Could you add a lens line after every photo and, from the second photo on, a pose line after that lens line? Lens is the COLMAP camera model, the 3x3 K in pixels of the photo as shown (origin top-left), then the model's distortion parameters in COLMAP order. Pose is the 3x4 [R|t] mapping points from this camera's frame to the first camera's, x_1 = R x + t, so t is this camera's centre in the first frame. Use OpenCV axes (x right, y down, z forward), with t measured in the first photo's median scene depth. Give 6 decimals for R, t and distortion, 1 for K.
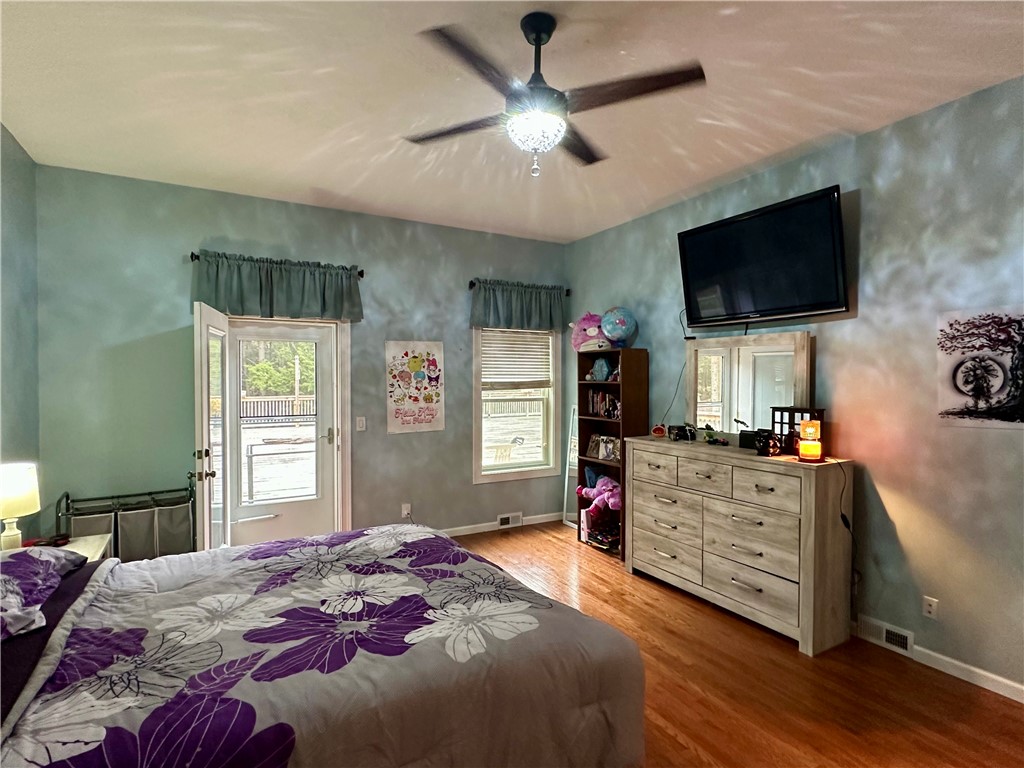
lens RADIAL K [[526.2, 0, 513.0], [0, 526.2, 386.2], [0, 0, 1]] dist [-0.001130, 0.000383]
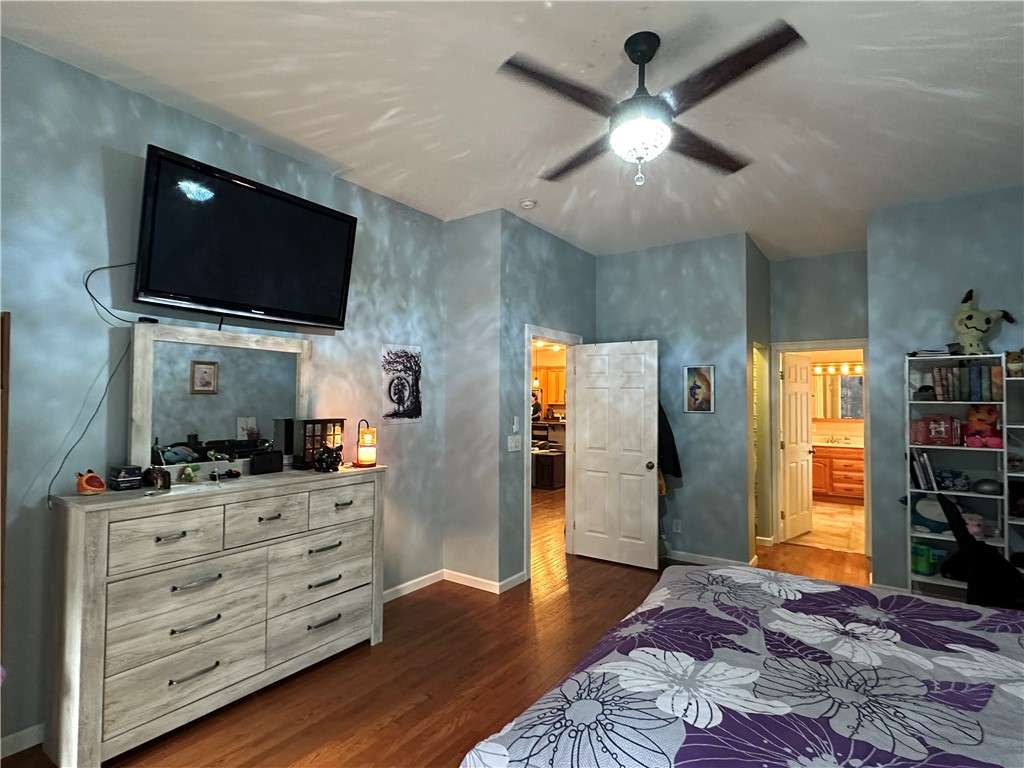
lens RADIAL K [[526.2, 0, 513.0], [0, 526.2, 386.2], [0, 0, 1]] dist [-0.001130, 0.000383]
pose [[-0.428911, 0.020124, 0.903123, -0.591088], [0.007453, 0.999797, -0.018739, 0.001515], [-0.903316, -0.001306, -0.428974, 1.297129]]
